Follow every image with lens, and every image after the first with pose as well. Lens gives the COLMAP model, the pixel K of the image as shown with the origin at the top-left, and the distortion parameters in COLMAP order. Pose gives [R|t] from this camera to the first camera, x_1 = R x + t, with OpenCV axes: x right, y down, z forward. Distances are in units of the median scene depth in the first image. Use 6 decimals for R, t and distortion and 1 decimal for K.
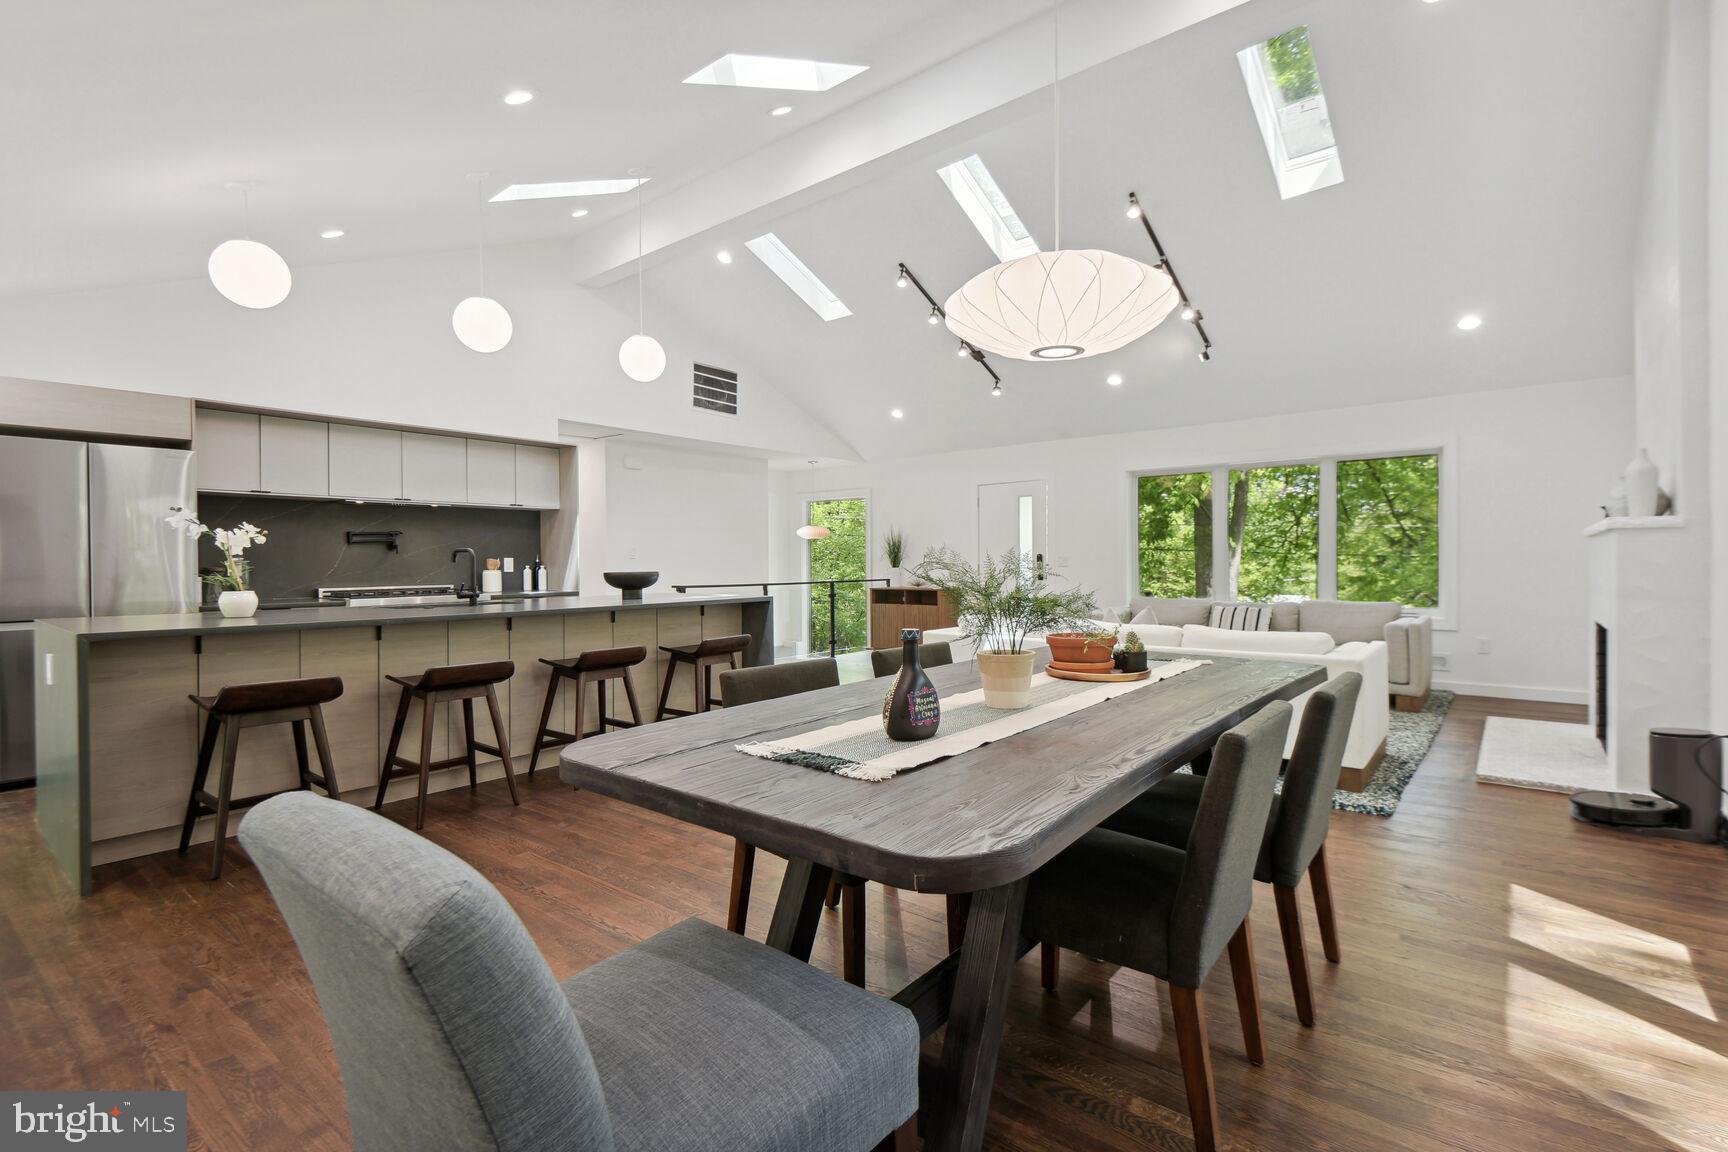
lens RADIAL K [[802.5, 0, 904.6], [0, 802.5, 571.4], [0, 0, 1]] dist [-0.008868, -0.003692]
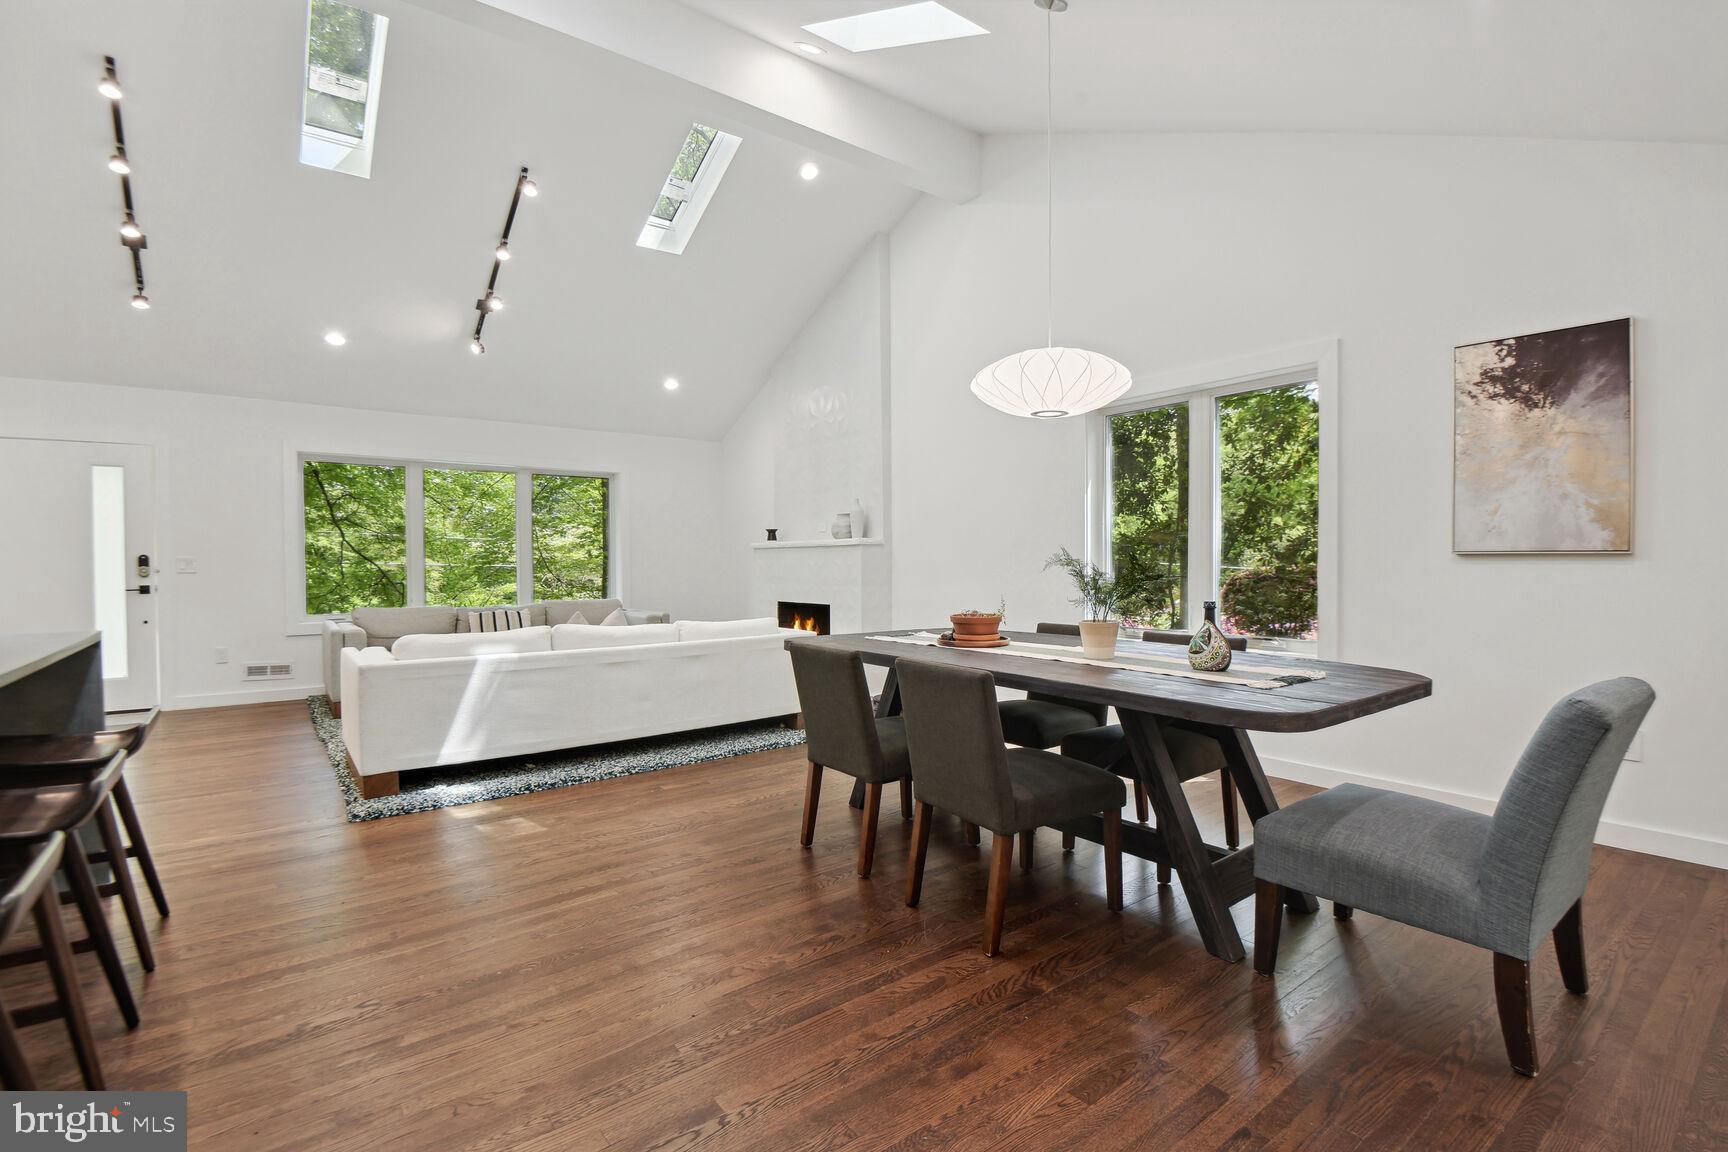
lens RADIAL K [[802.5, 0, 863.3], [0, 802.5, 581.8], [0, 0, 1]] dist [-0.008868, -0.003692]
pose [[0.246354, -0.015076, 0.969063, -0.425243], [0.013316, 0.999837, 0.012169, 0.001331], [-0.969088, 0.009907, 0.246515, 0.321700]]
